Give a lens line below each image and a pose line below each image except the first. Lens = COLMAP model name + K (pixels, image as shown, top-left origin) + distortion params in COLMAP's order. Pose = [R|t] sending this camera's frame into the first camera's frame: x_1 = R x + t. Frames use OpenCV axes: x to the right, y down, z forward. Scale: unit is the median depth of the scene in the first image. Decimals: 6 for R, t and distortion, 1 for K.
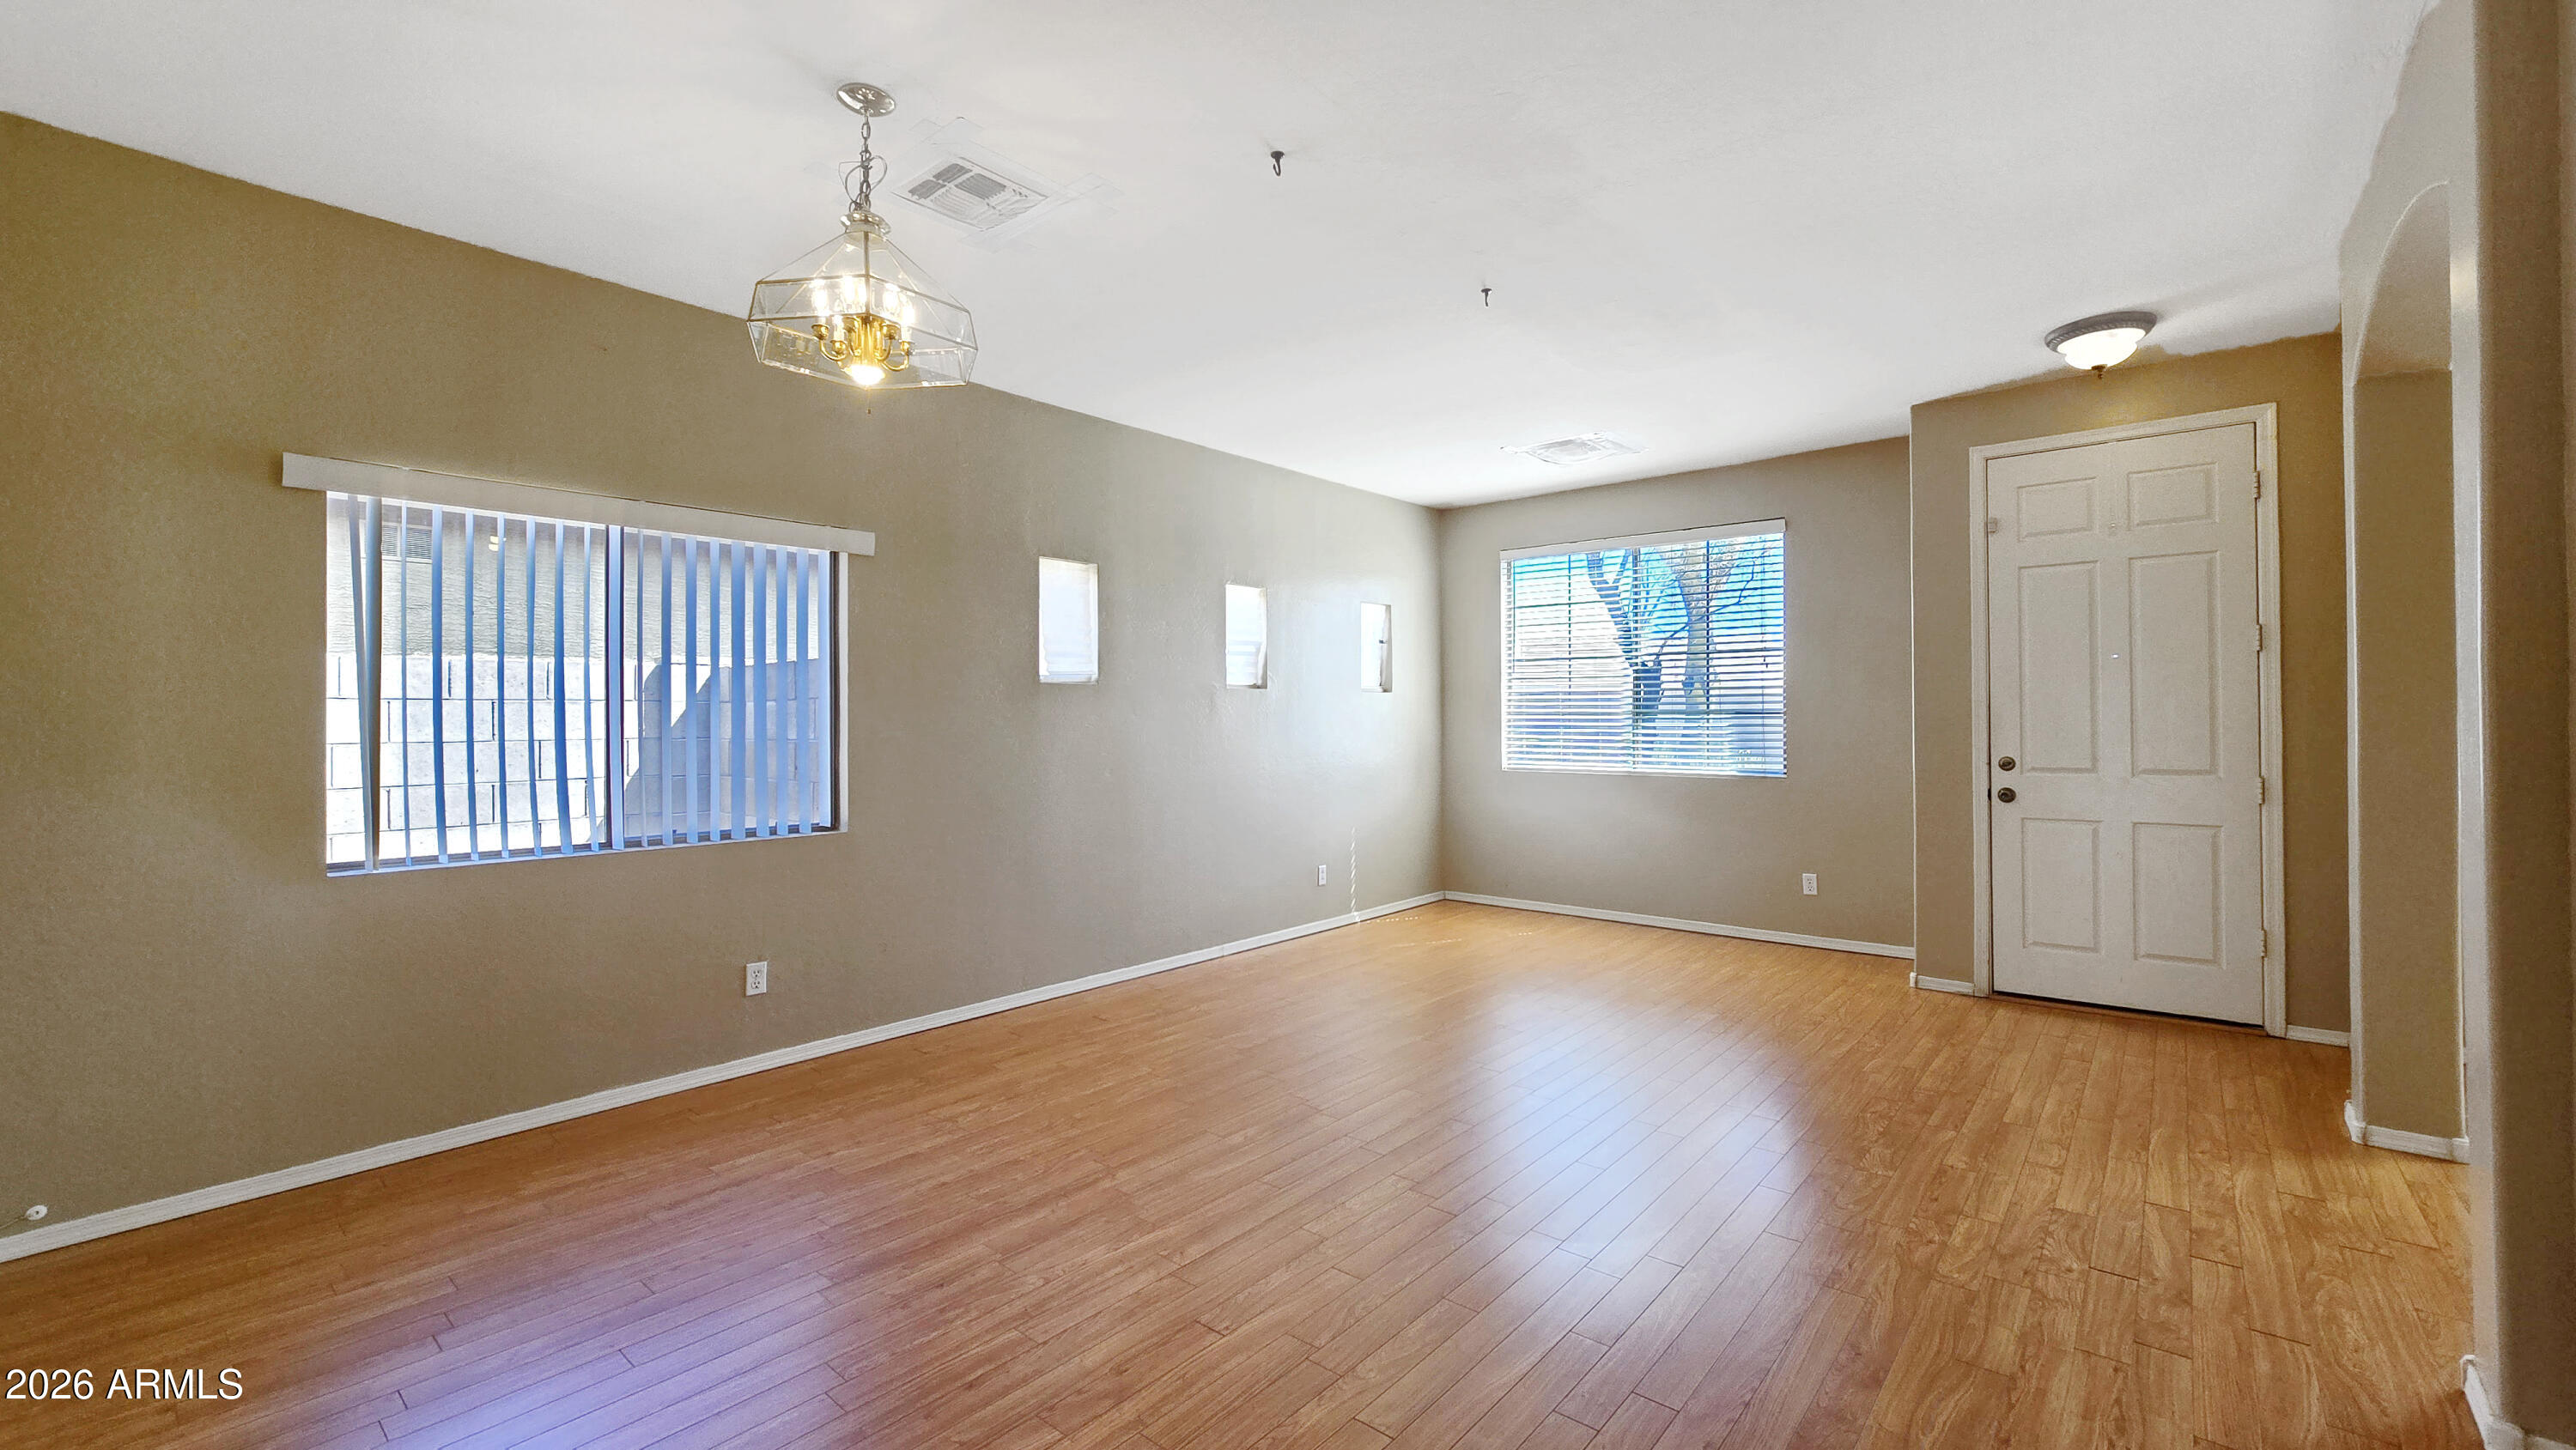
lens RADIAL K [[1051.2, 0, 1296.2], [0, 1051.2, 732.2], [0, 0, 1]] dist [0.002791, 0.000669]
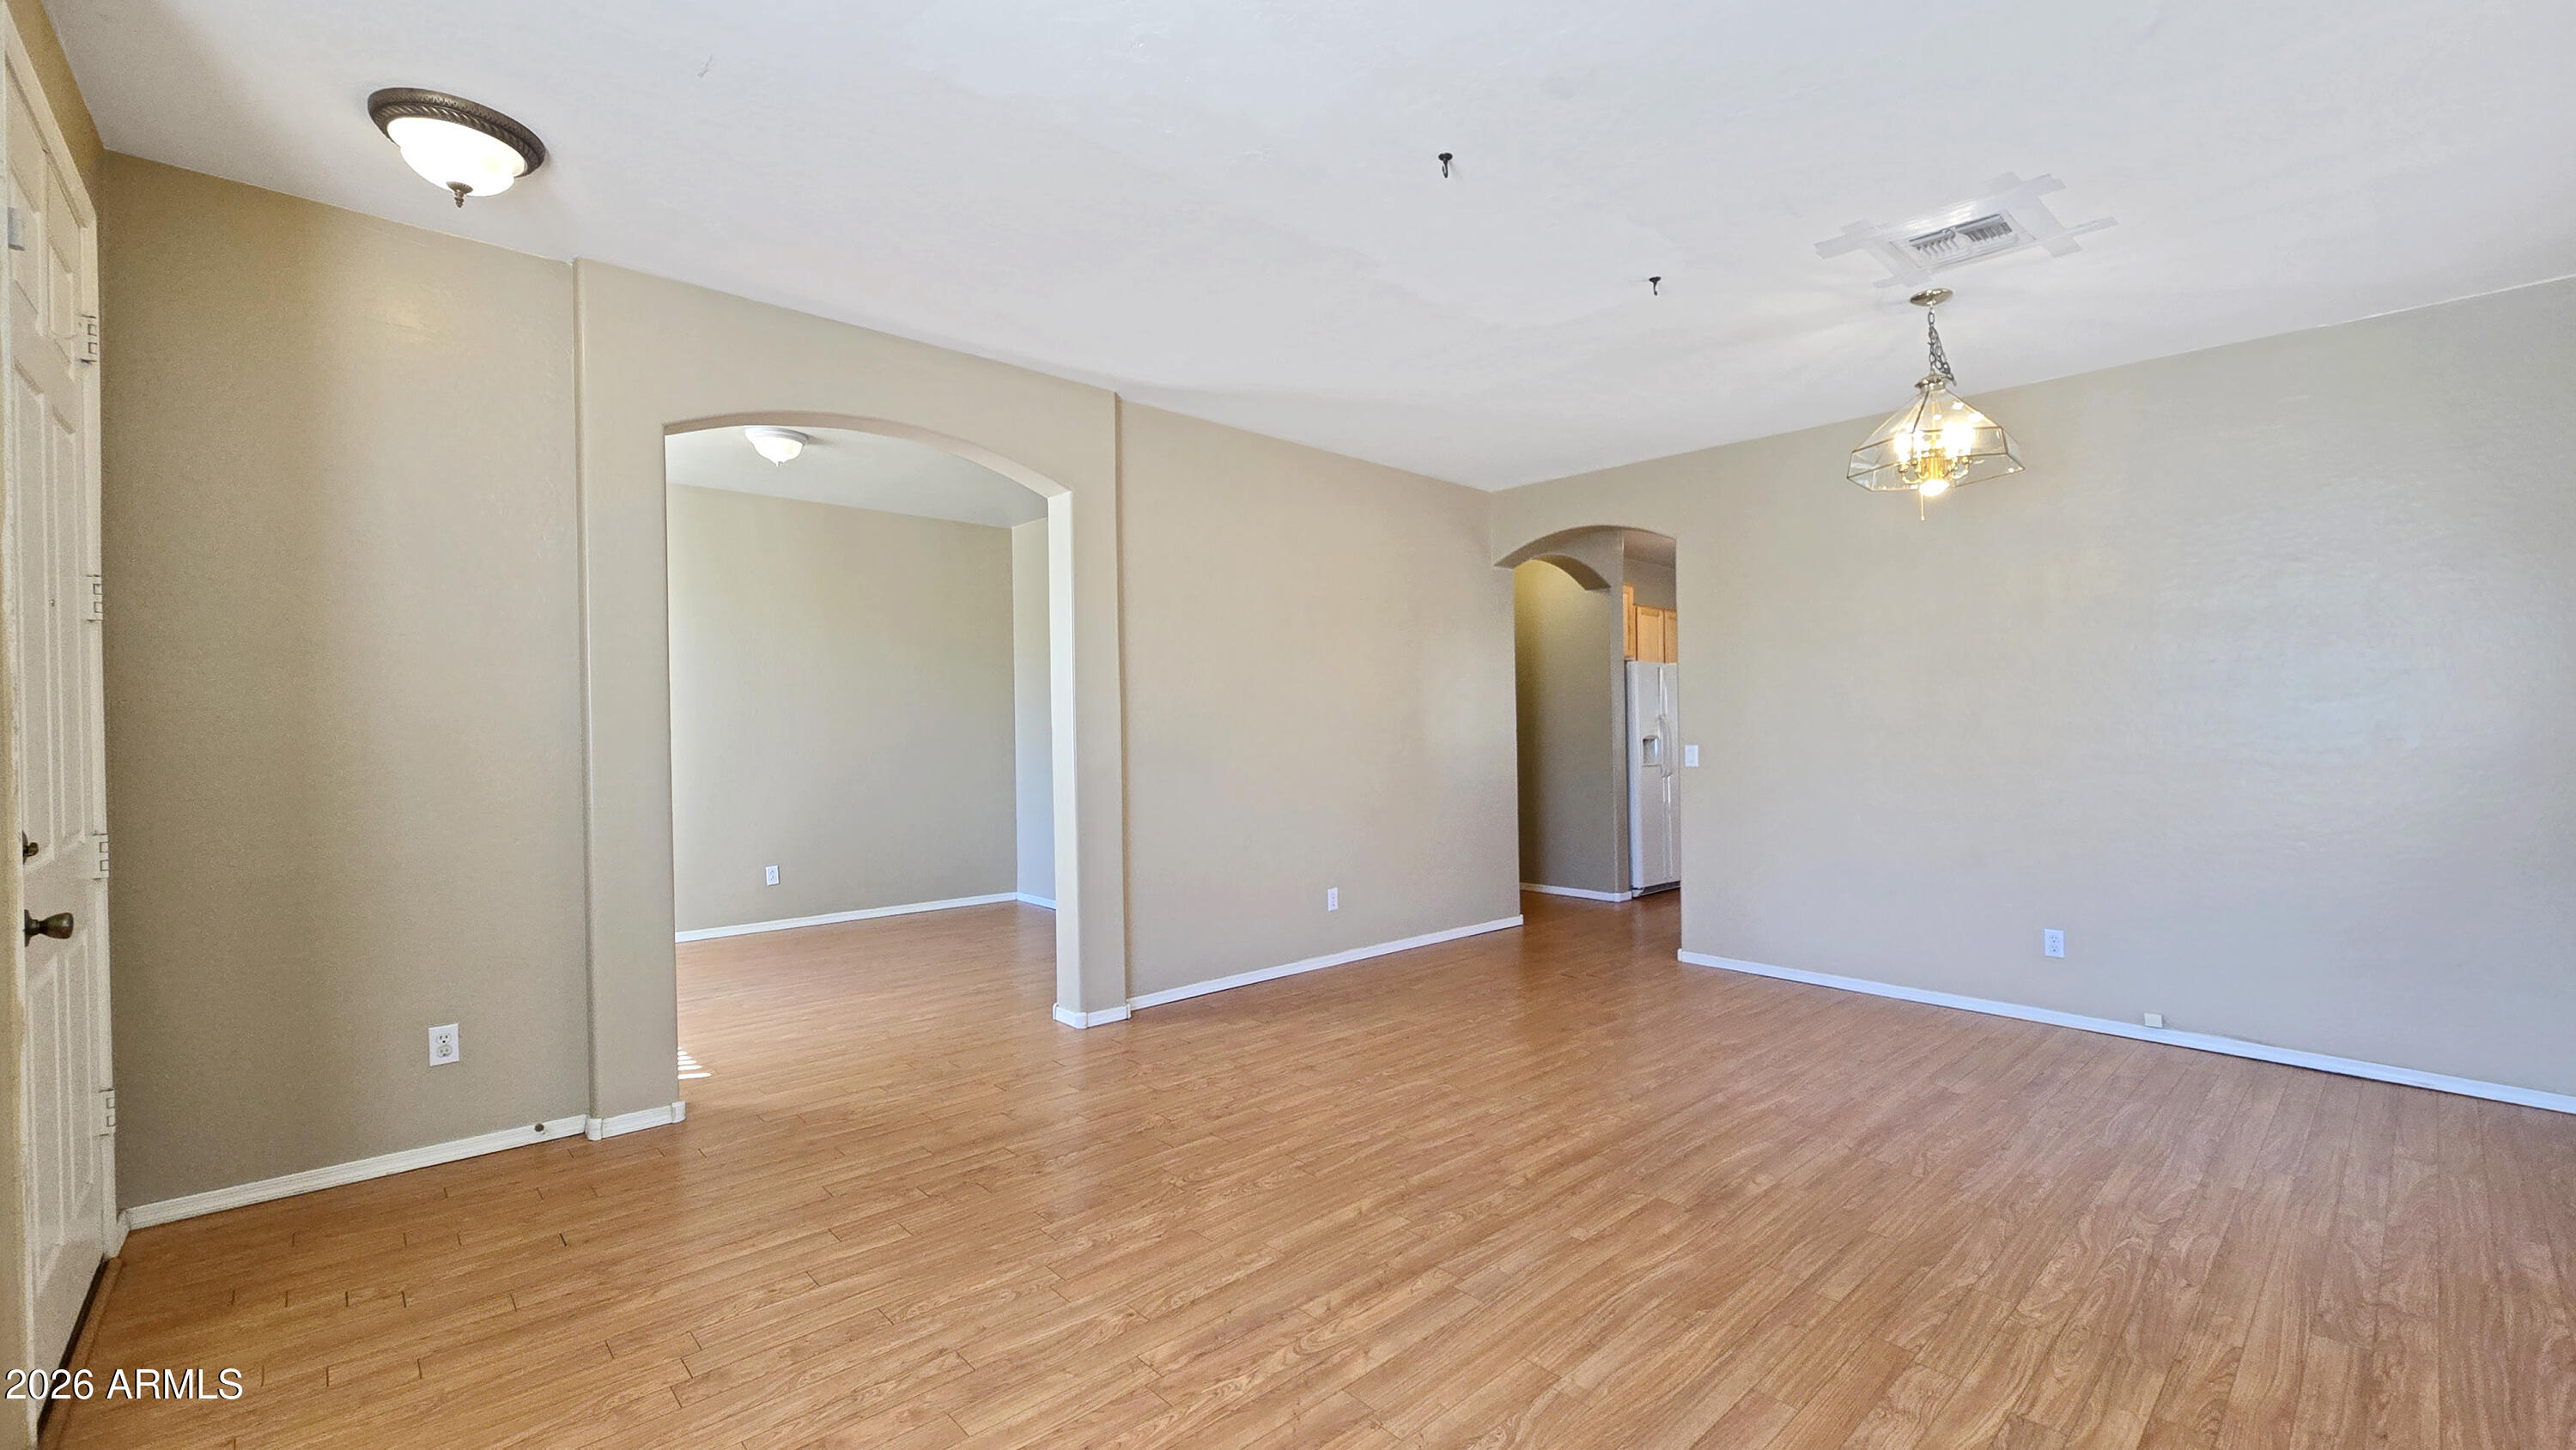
lens RADIAL K [[1051.2, 0, 1289.0], [0, 1051.2, 721.8], [0, 0, 1]] dist [0.002791, 0.000669]
pose [[-0.991784, 0.005734, 0.127794, 0.251024], [0.005986, 0.999981, 0.001588, -0.022186], [-0.127783, 0.002340, -0.991799, 2.086714]]
